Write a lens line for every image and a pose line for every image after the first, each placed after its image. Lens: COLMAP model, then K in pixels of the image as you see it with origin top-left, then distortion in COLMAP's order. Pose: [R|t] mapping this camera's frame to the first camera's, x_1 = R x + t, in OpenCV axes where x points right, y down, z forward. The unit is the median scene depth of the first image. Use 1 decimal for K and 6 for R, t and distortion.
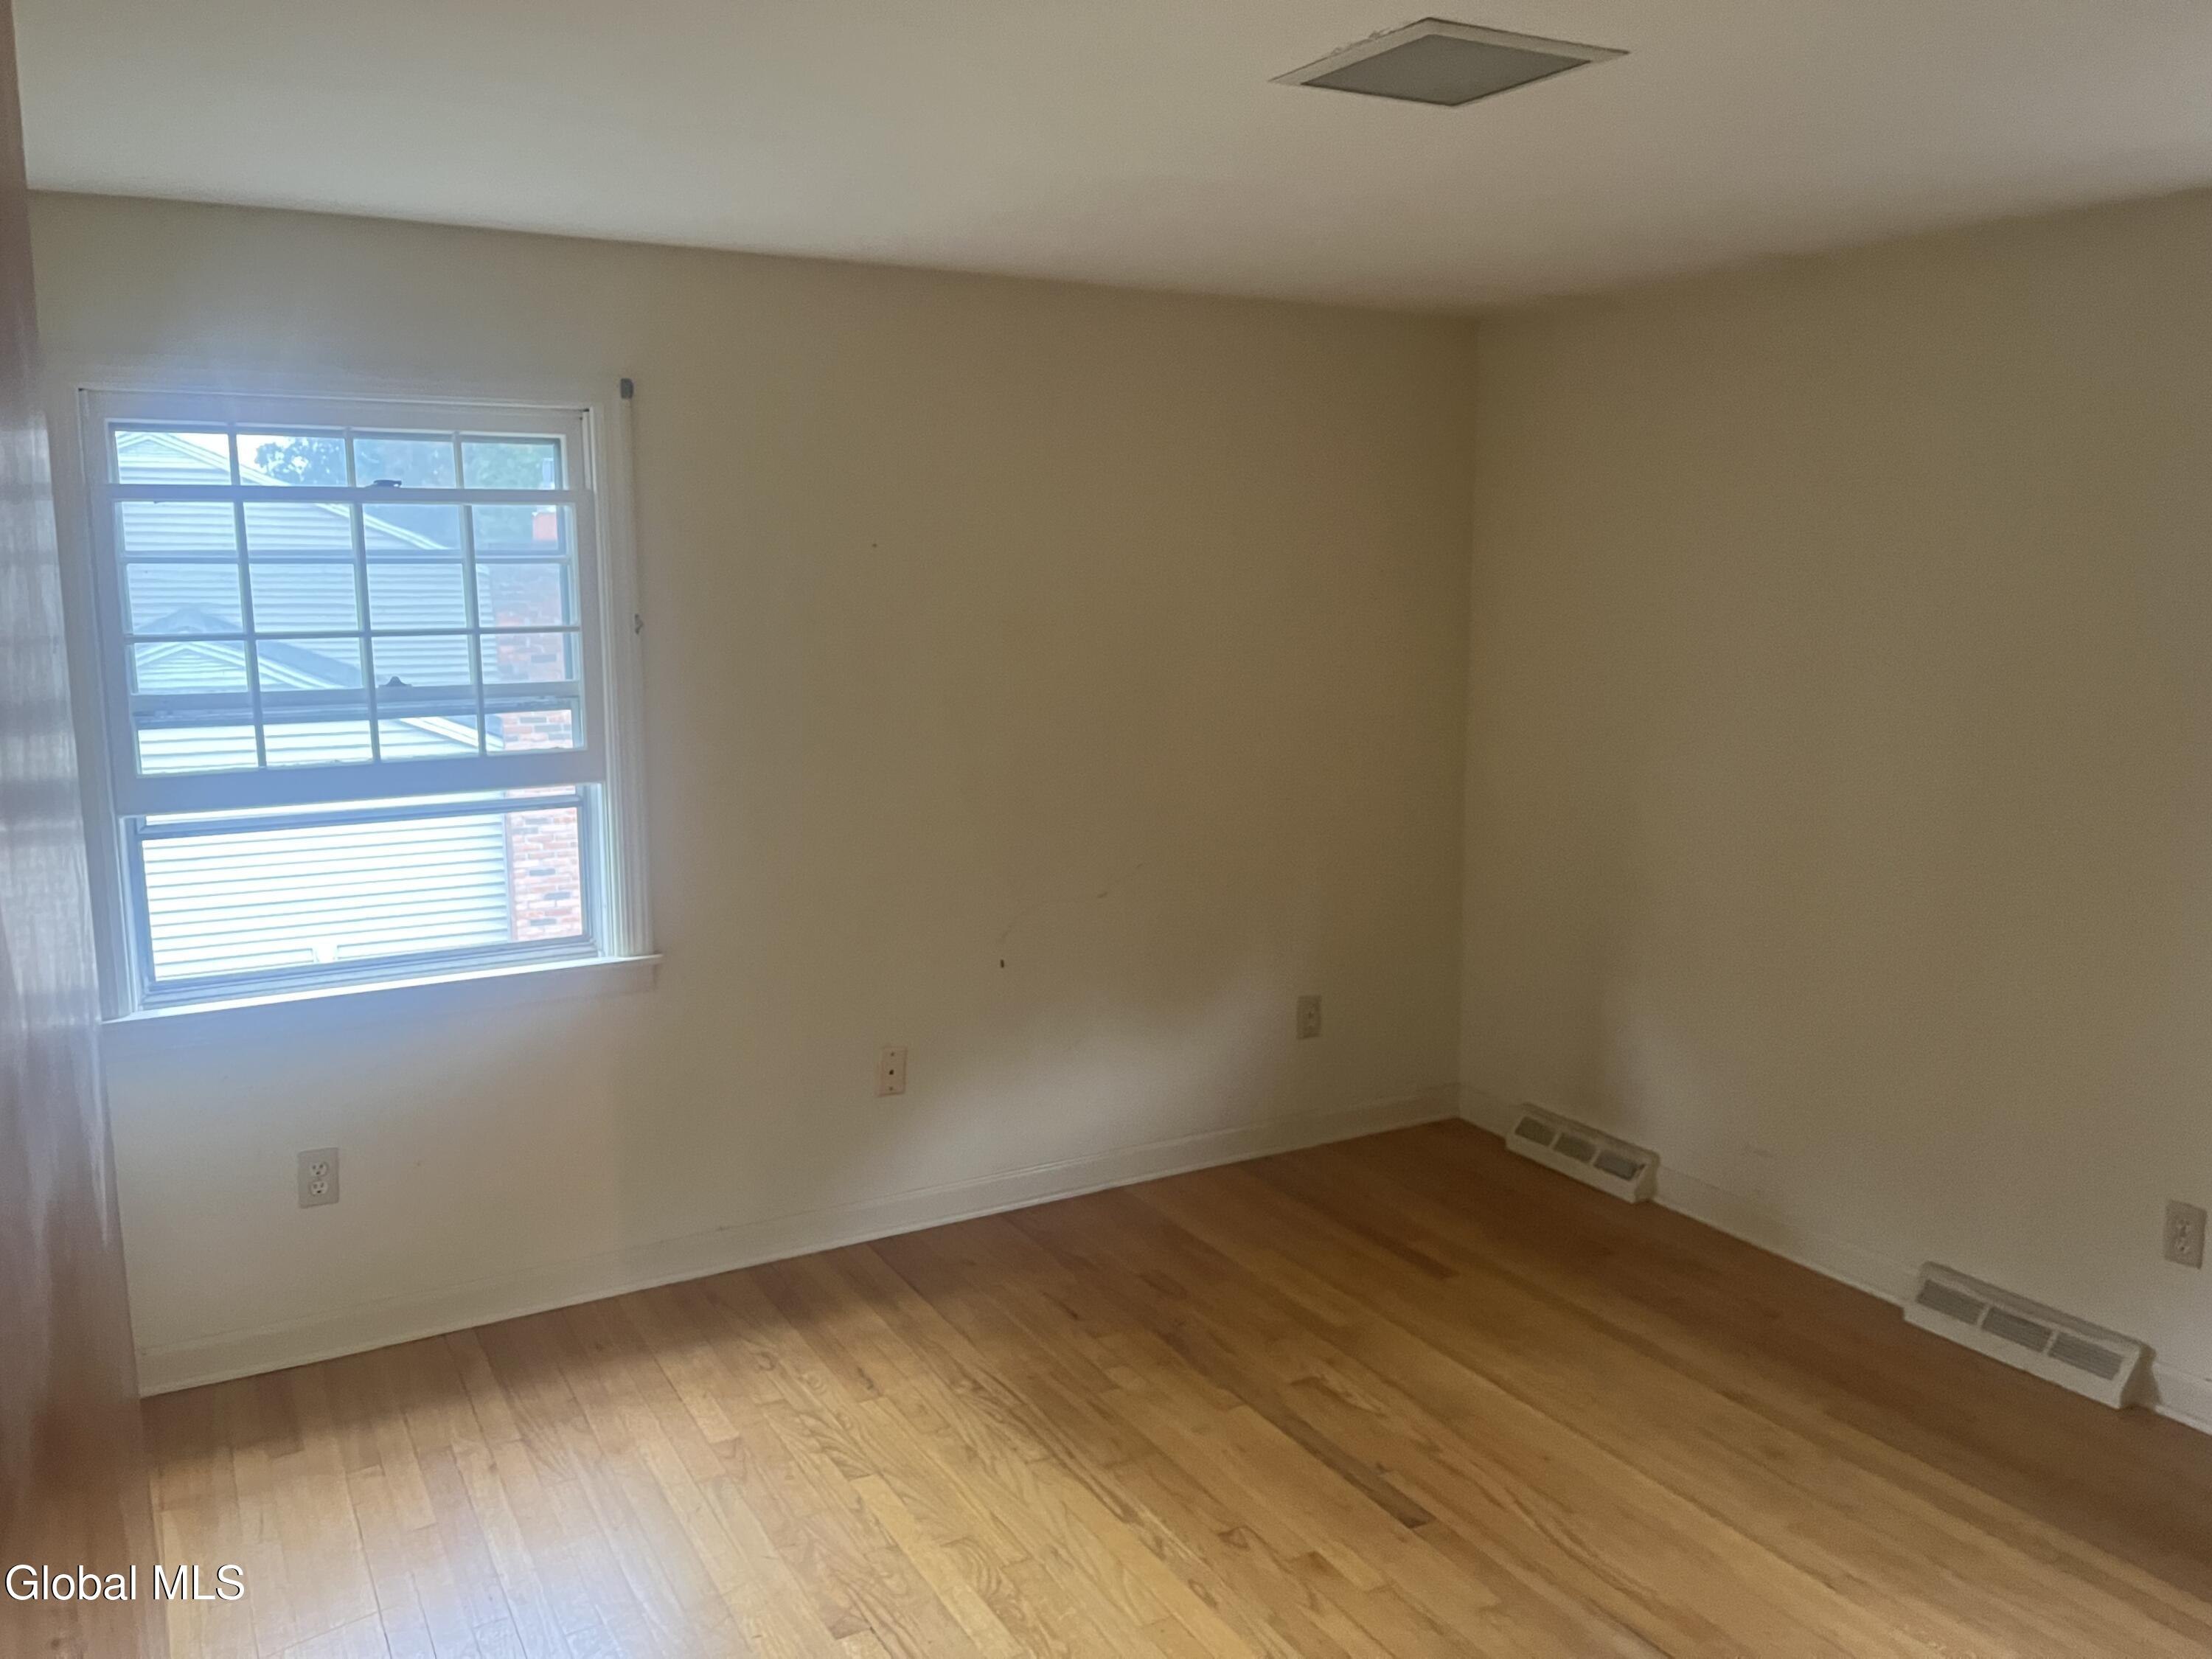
lens RADIAL K [[1667.8, 0, 1114.9], [0, 1667.8, 838.2], [0, 0, 1]] dist [0.069588, -0.095389]
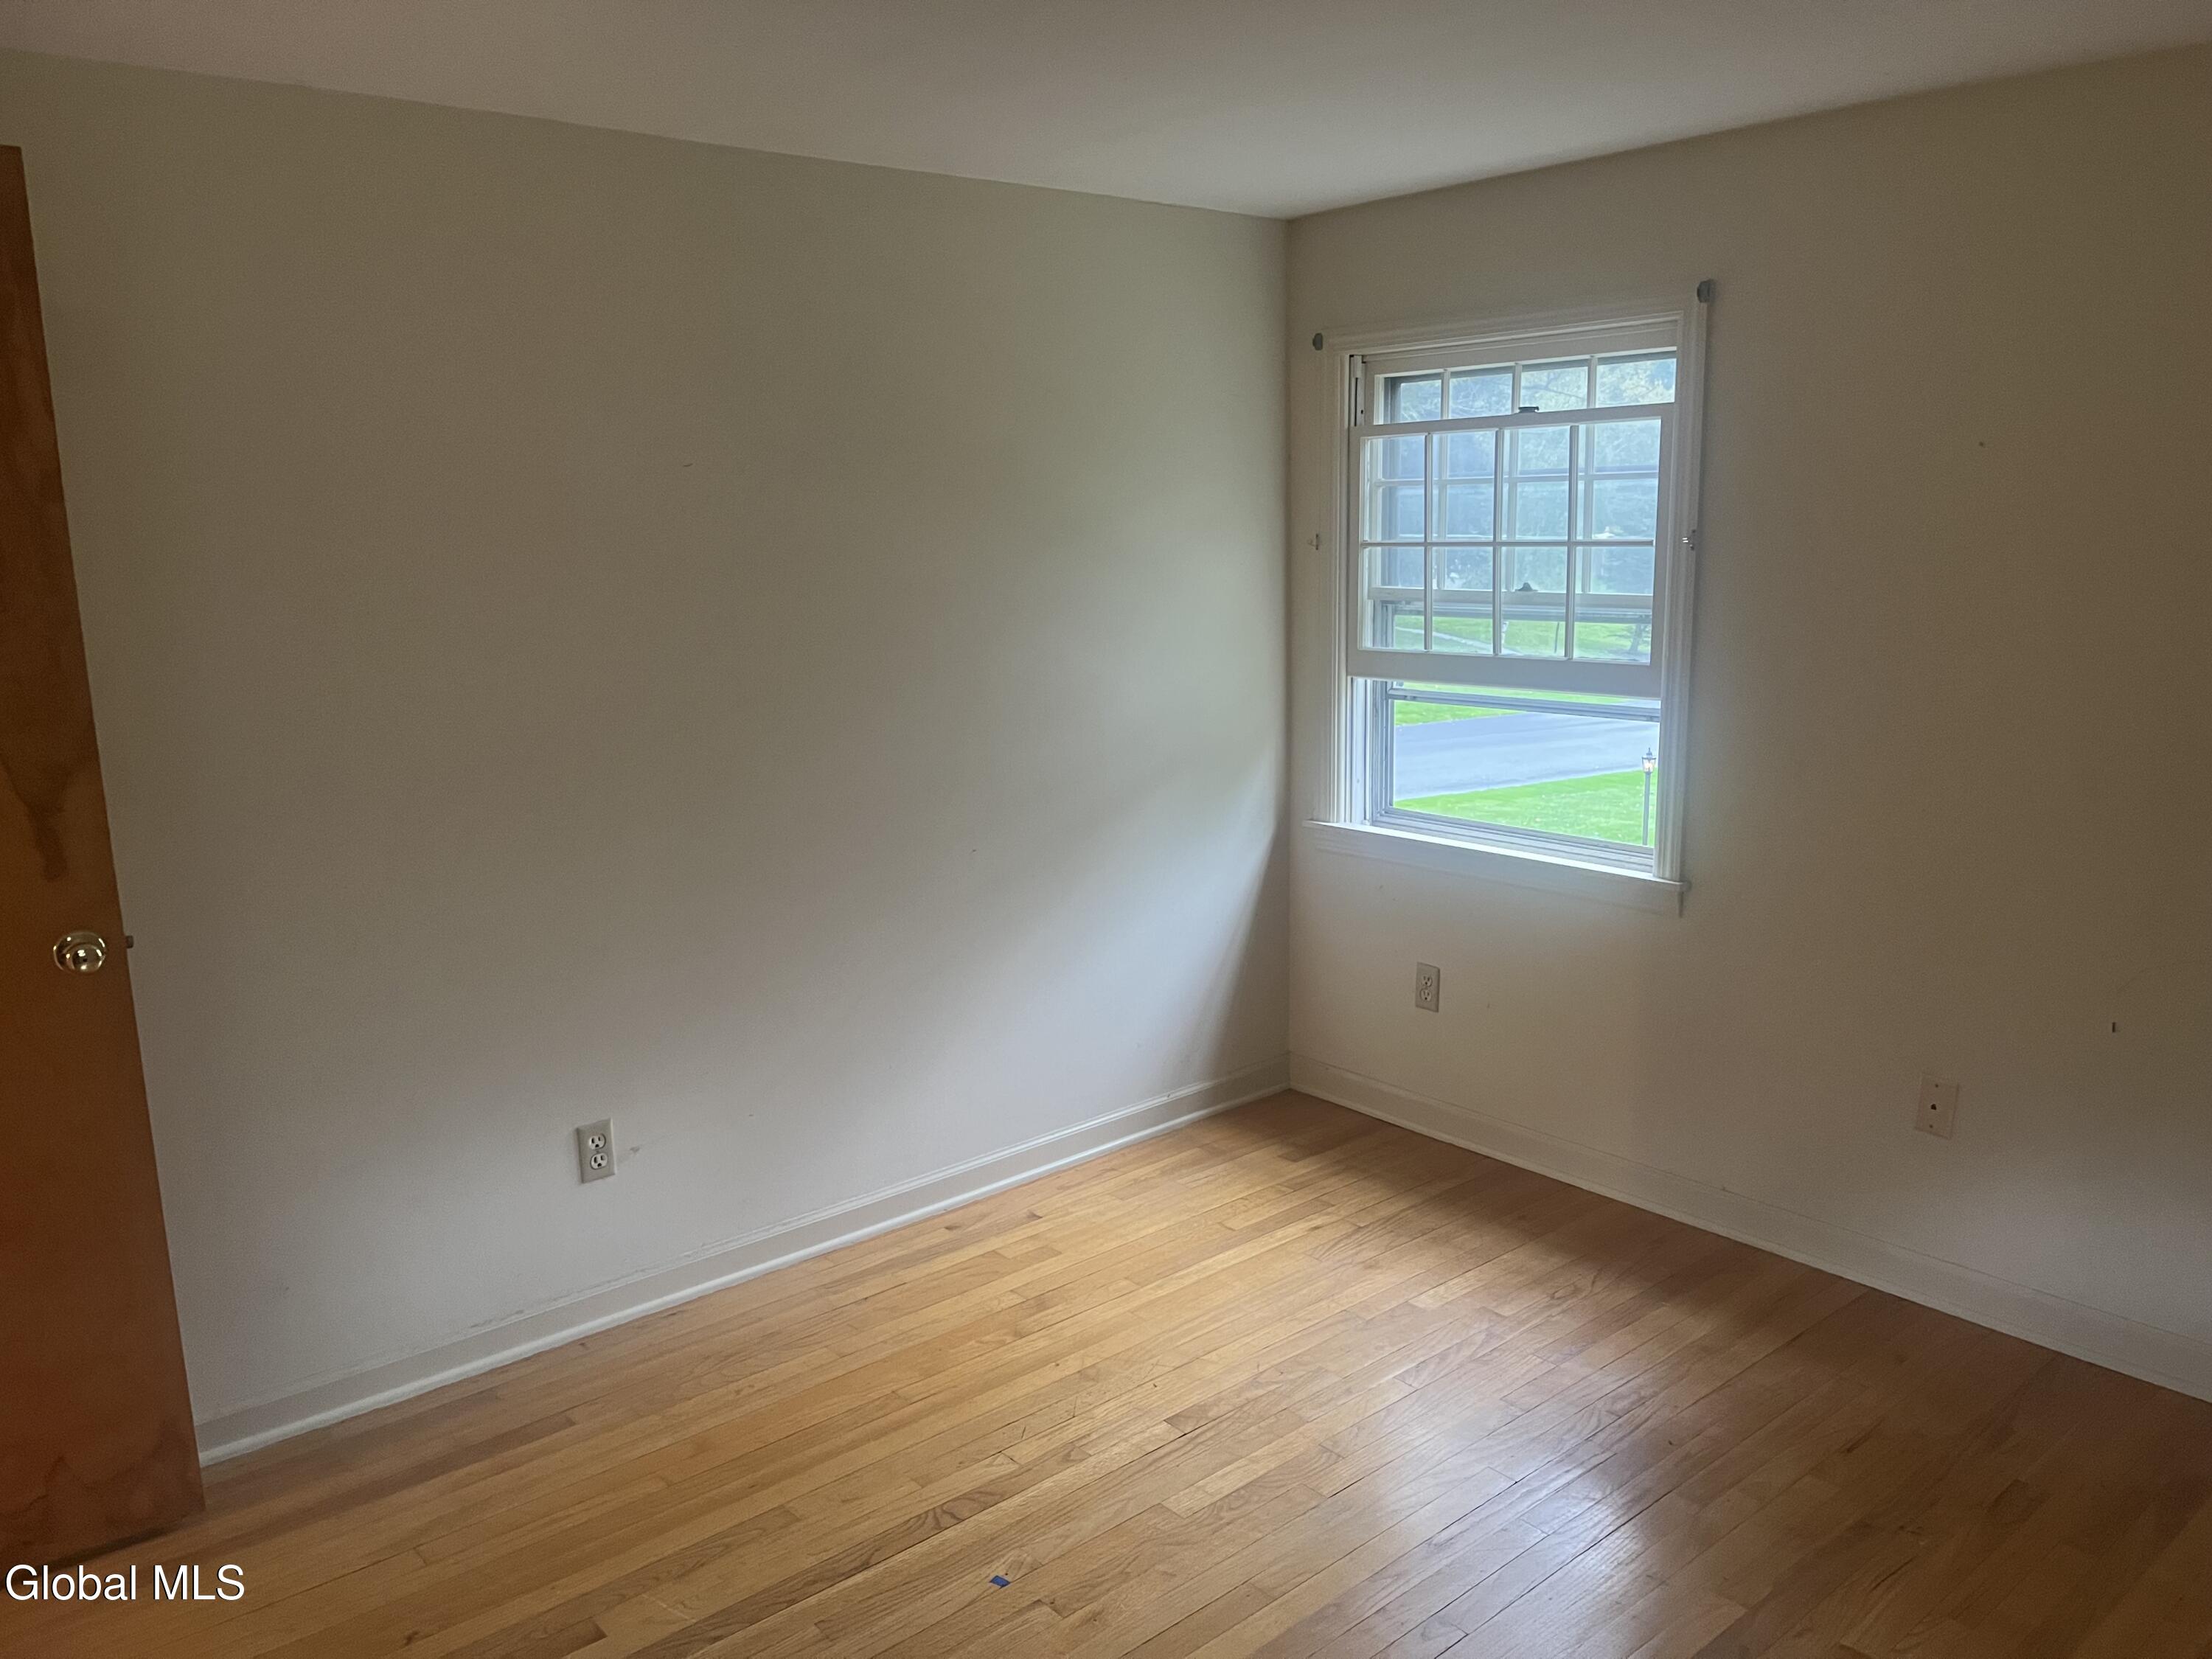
lens RADIAL K [[1668.5, 0, 1113.5], [0, 1668.5, 903.9], [0, 0, 1]] dist [0.004058, -0.076107]
pose [[0.168822, 0.226629, -0.959239, 0.646117], [-0.136345, 0.969221, 0.204991, -0.078375], [0.976171, 0.096181, 0.194525, 0.528927]]
